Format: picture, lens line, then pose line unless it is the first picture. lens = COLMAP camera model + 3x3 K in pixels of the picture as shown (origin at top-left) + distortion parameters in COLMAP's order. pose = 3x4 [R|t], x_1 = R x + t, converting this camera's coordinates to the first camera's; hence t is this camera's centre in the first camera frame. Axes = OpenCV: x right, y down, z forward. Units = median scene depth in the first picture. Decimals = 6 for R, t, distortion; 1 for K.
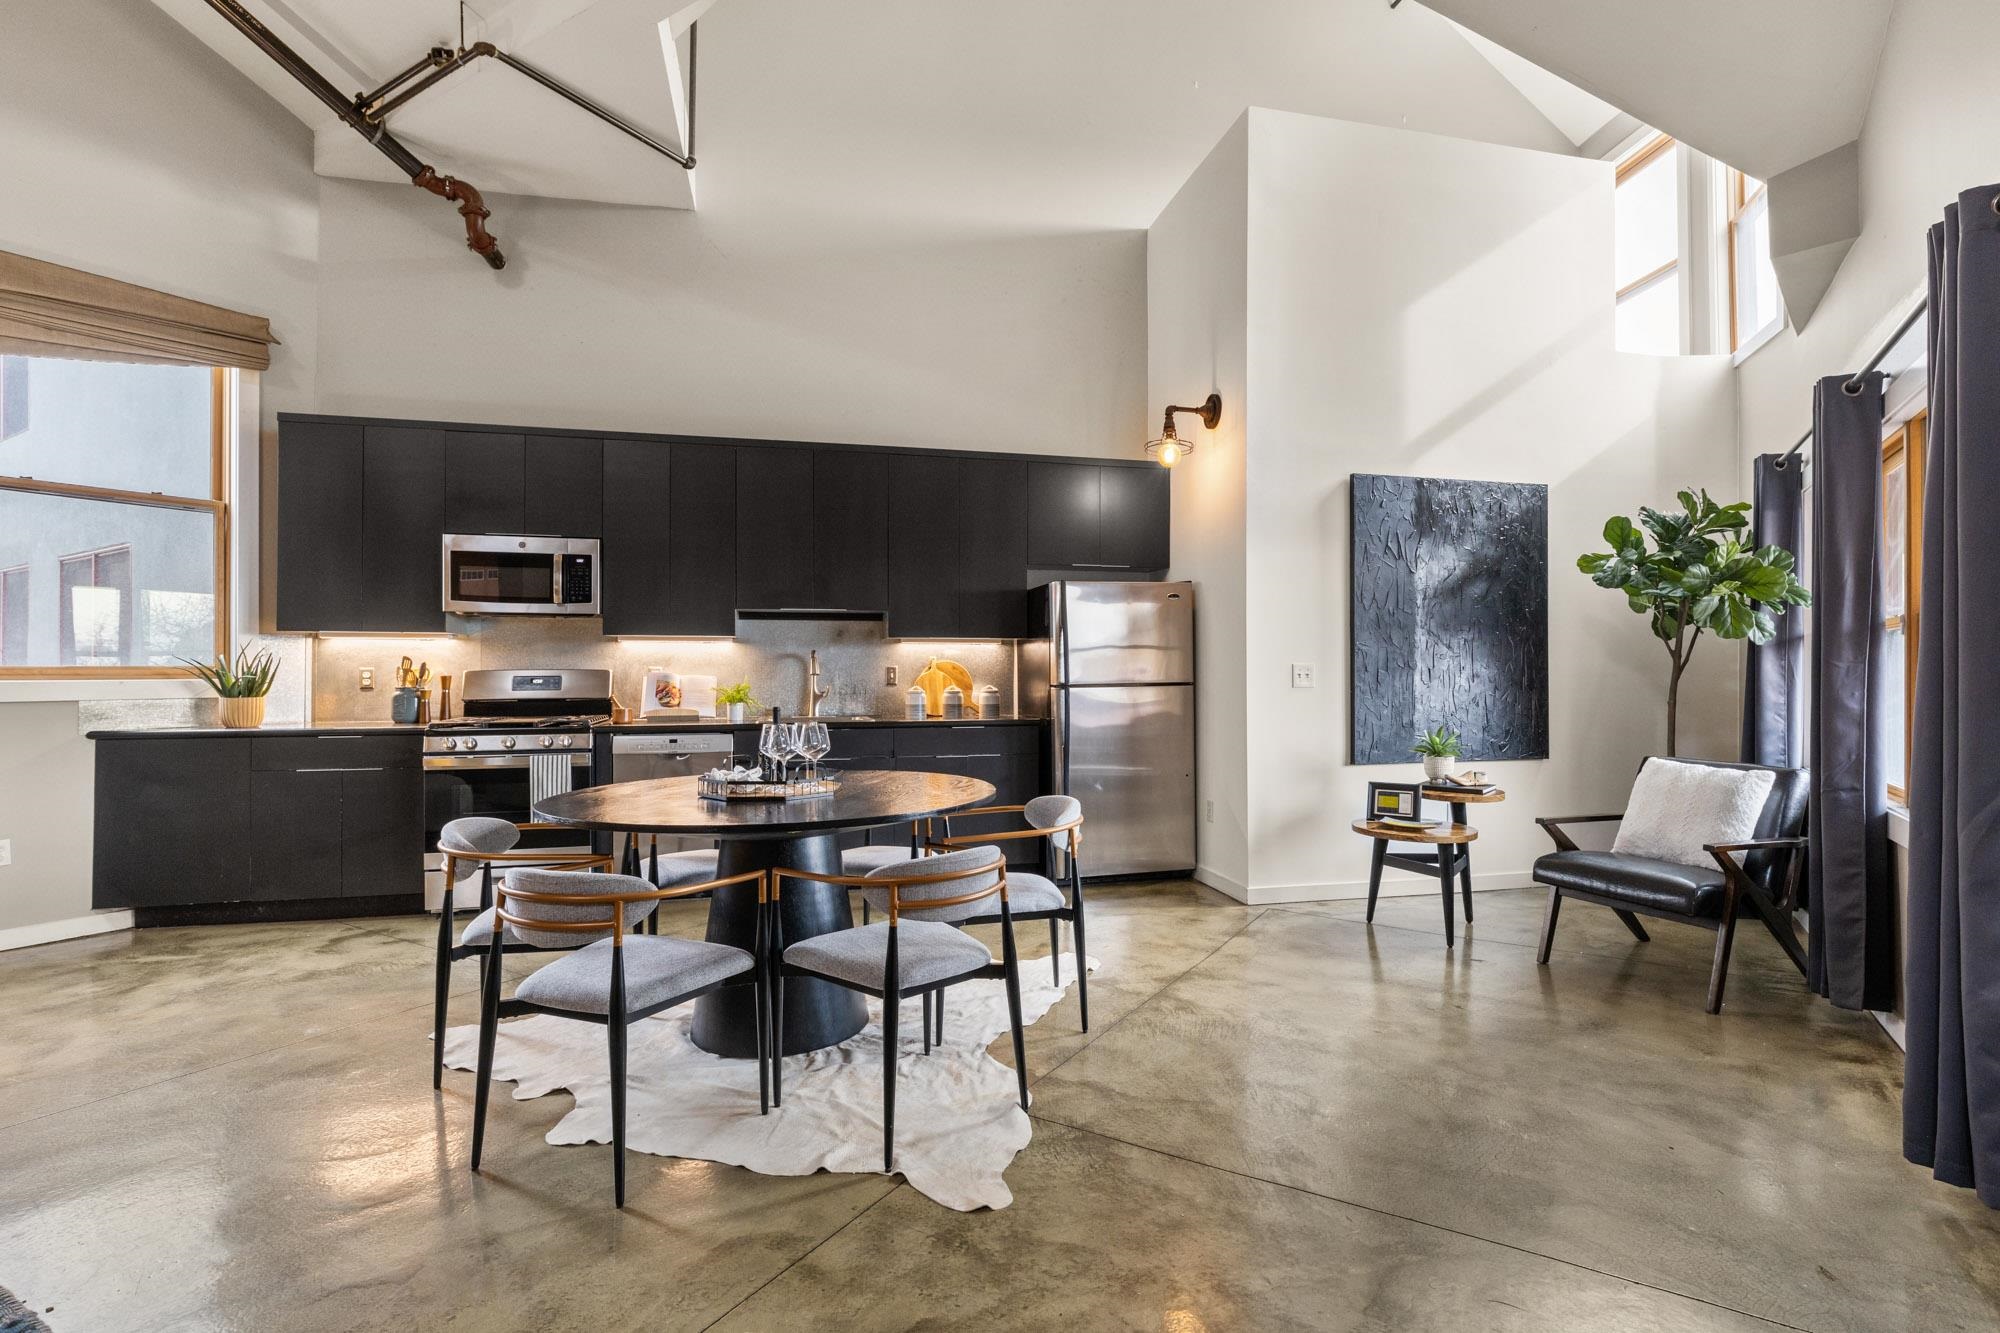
lens RADIAL K [[945.1, 0, 1001.3], [0, 945.1, 660.2], [0, 0, 1]] dist [-0.002925, -0.000215]
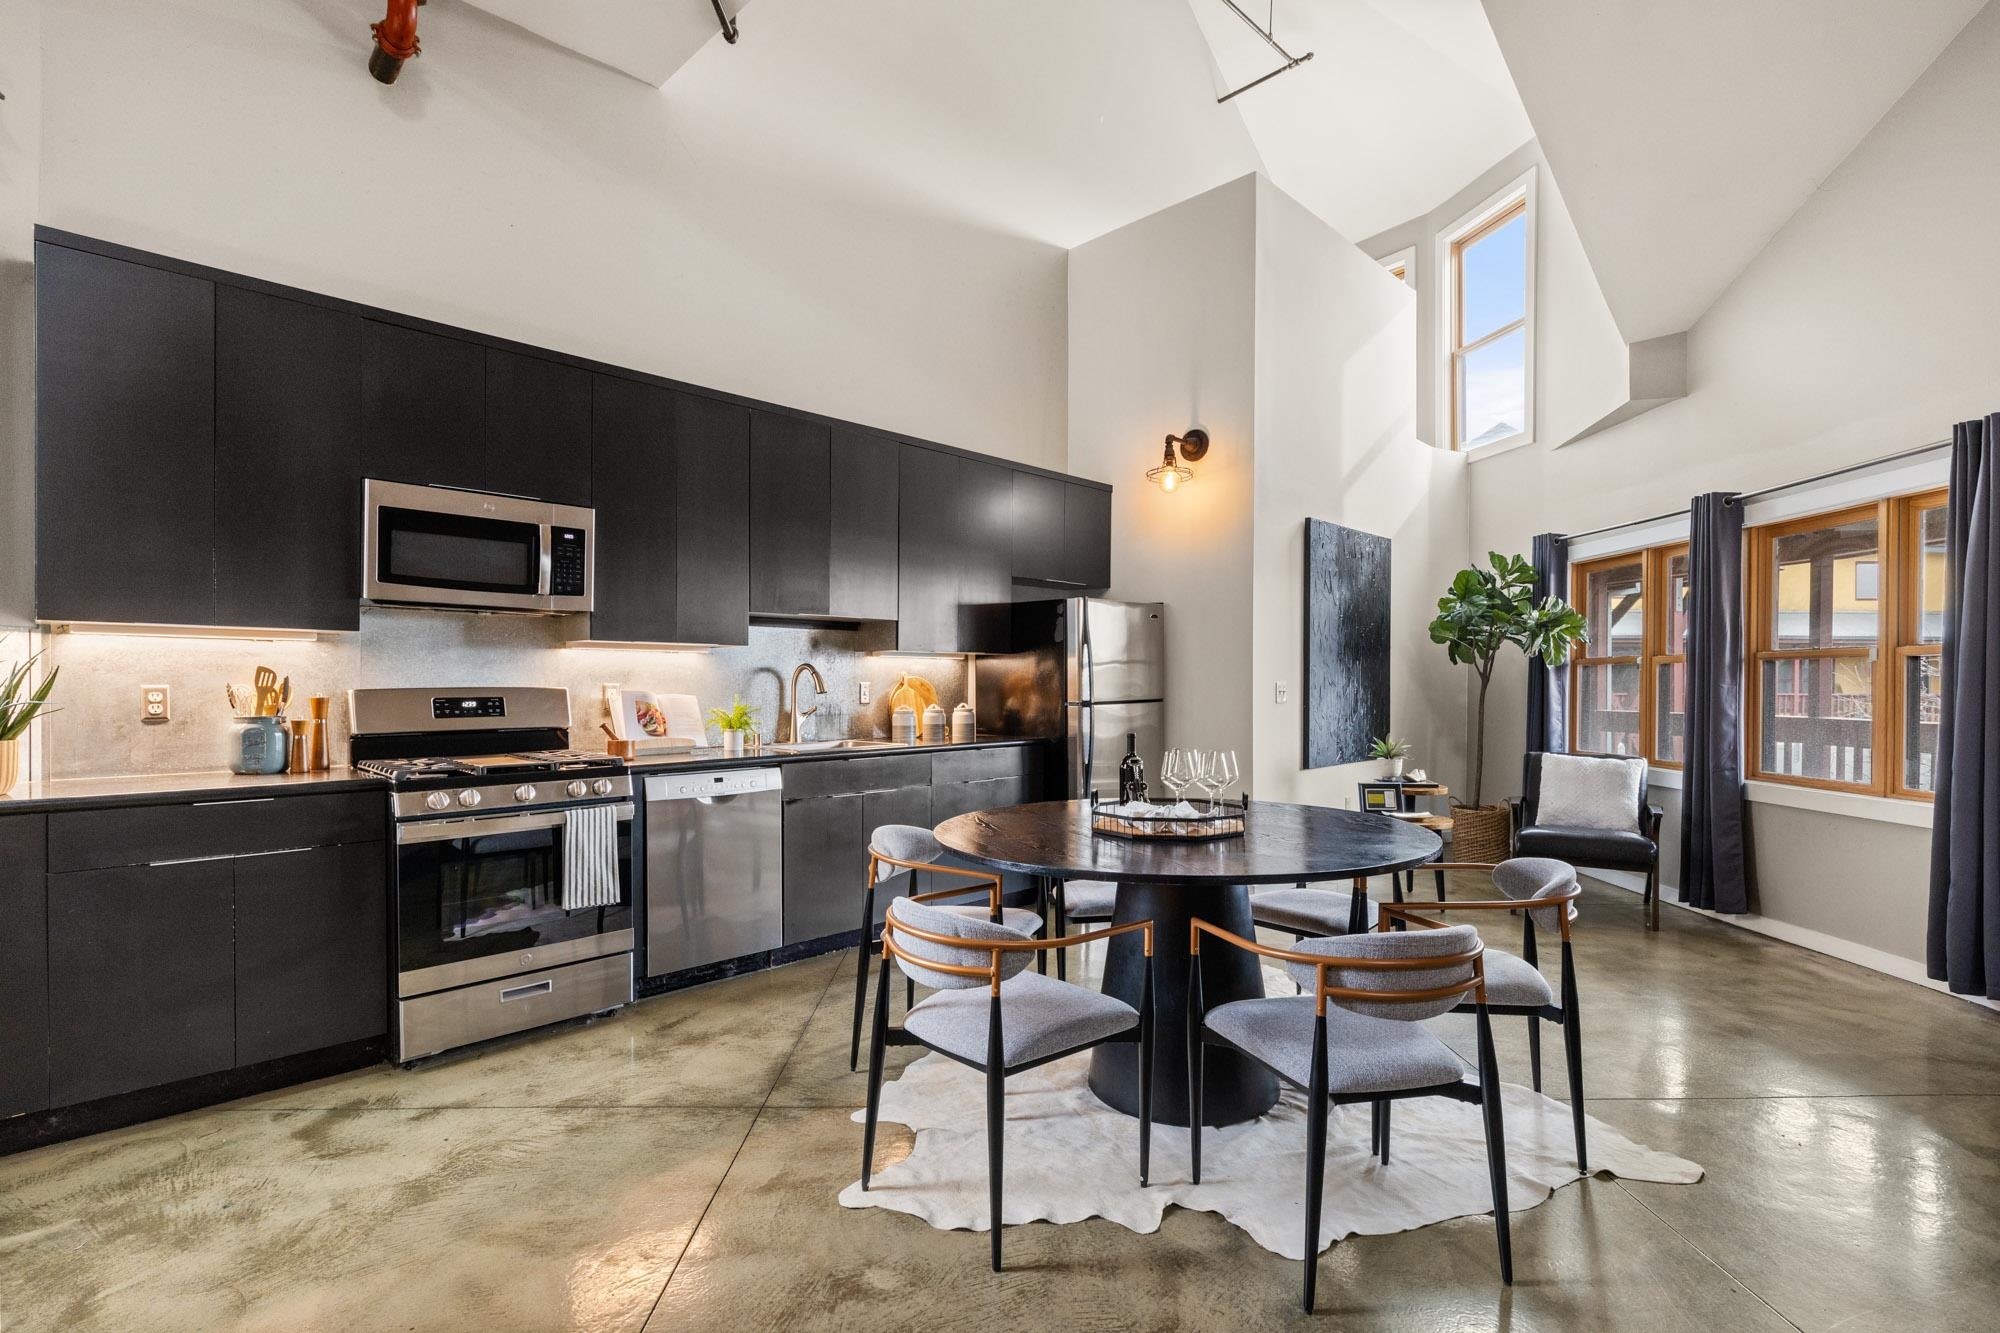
lens RADIAL K [[969.7, 0, 1004.9], [0, 969.7, 670.8], [0, 0, 1]] dist [-0.000056, -0.000653]
pose [[0.841065, 0.007797, 0.540878, -0.569149], [-0.009339, 0.999956, 0.000107, -0.006230], [-0.540853, -0.005142, 0.841101, 0.199234]]
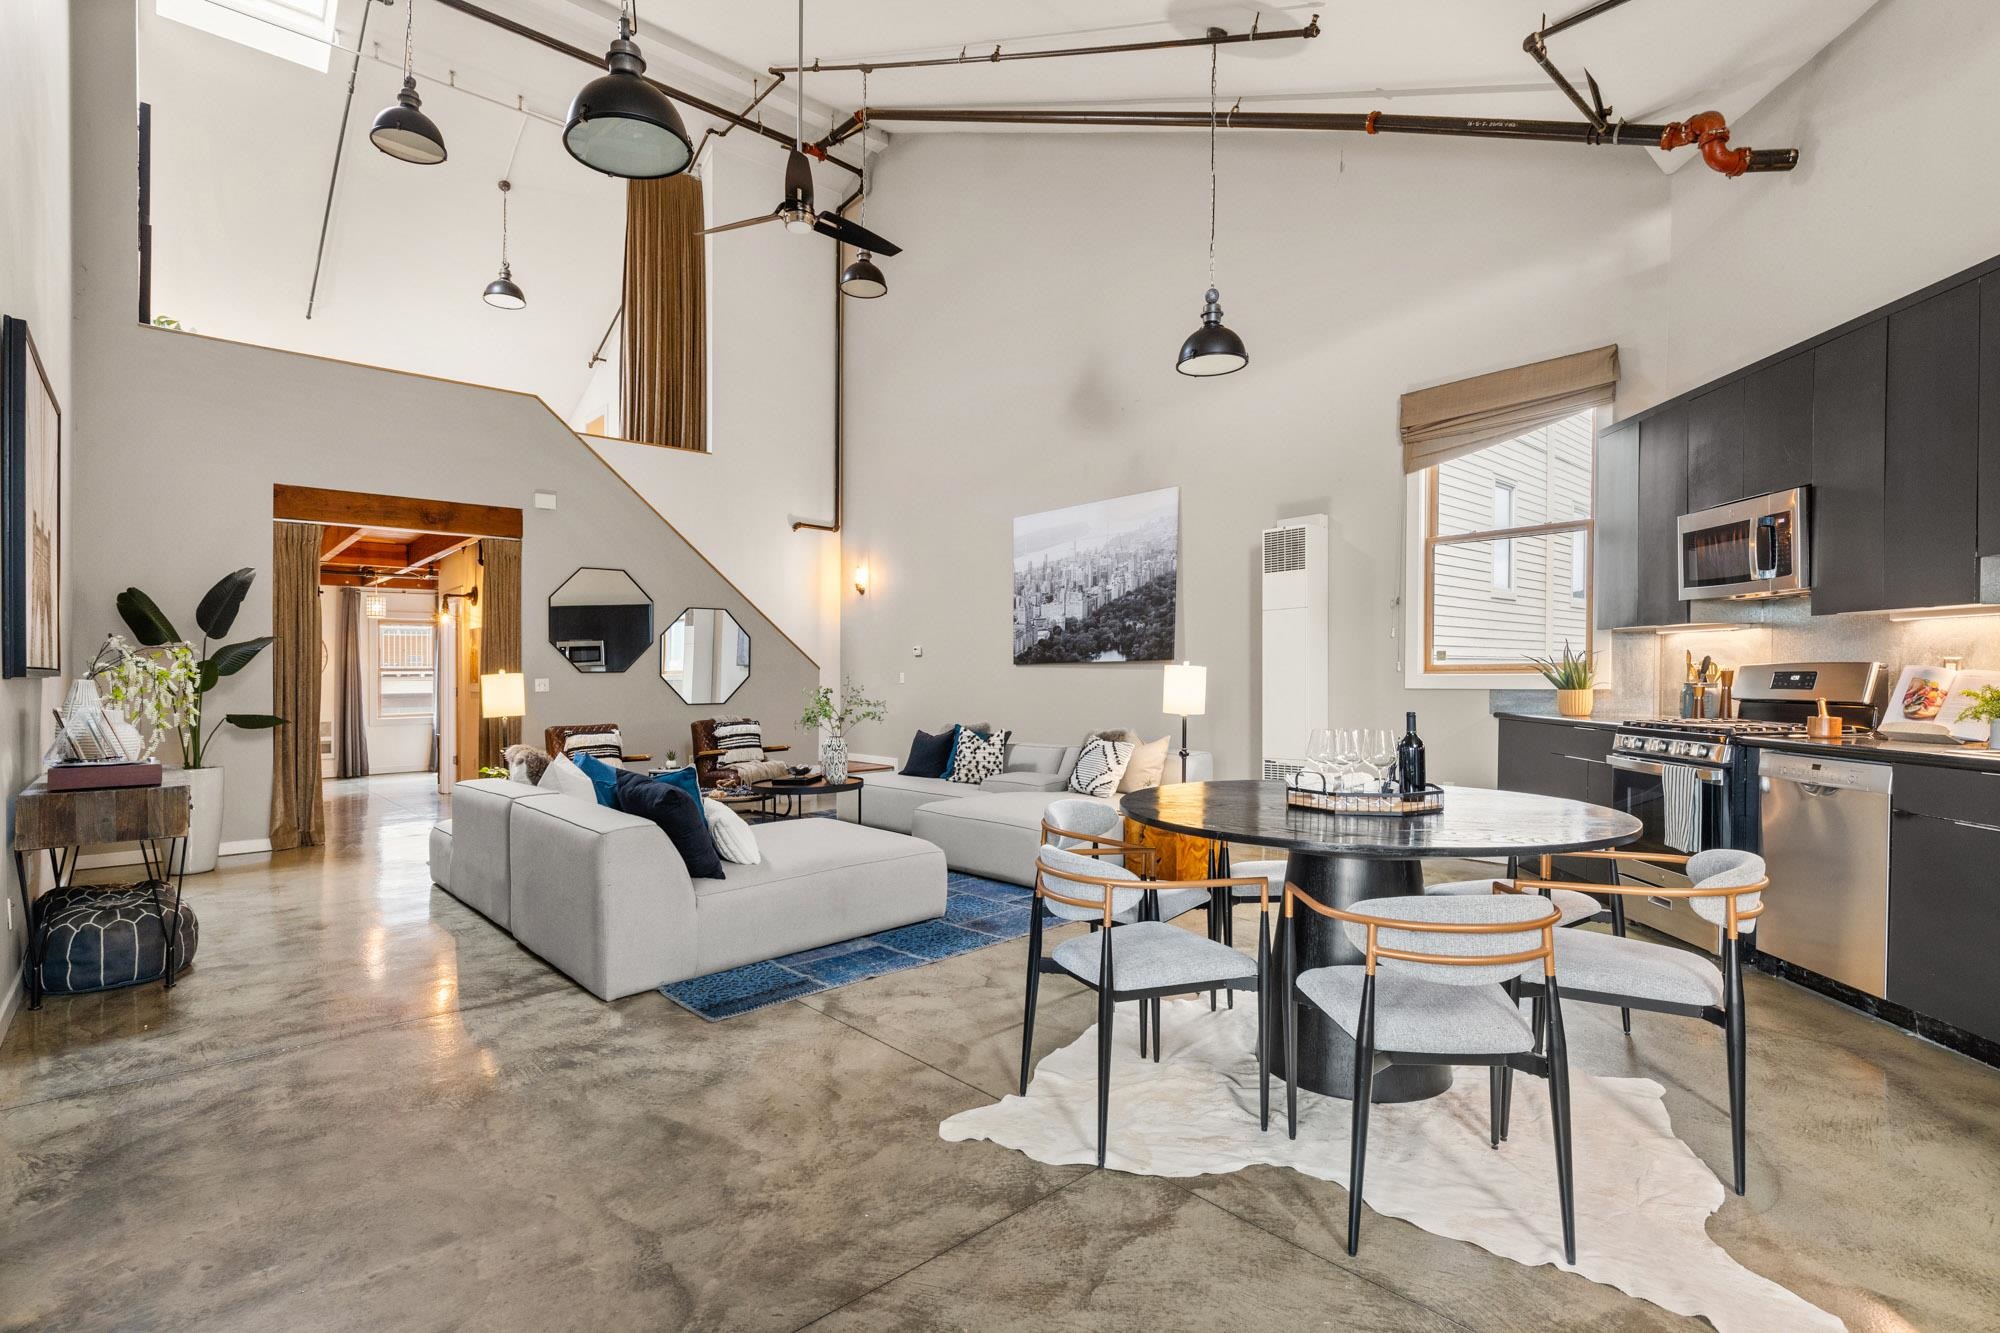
lens RADIAL K [[969.7, 0, 1004.9], [0, 969.7, 670.8], [0, 0, 1]] dist [-0.000056, -0.000653]
pose [[-0.282016, 0.001258, -0.959409, 0.482169], [0.008110, 0.999967, -0.001073, 0.012035], [0.959375, -0.008084, -0.282017, 0.622853]]
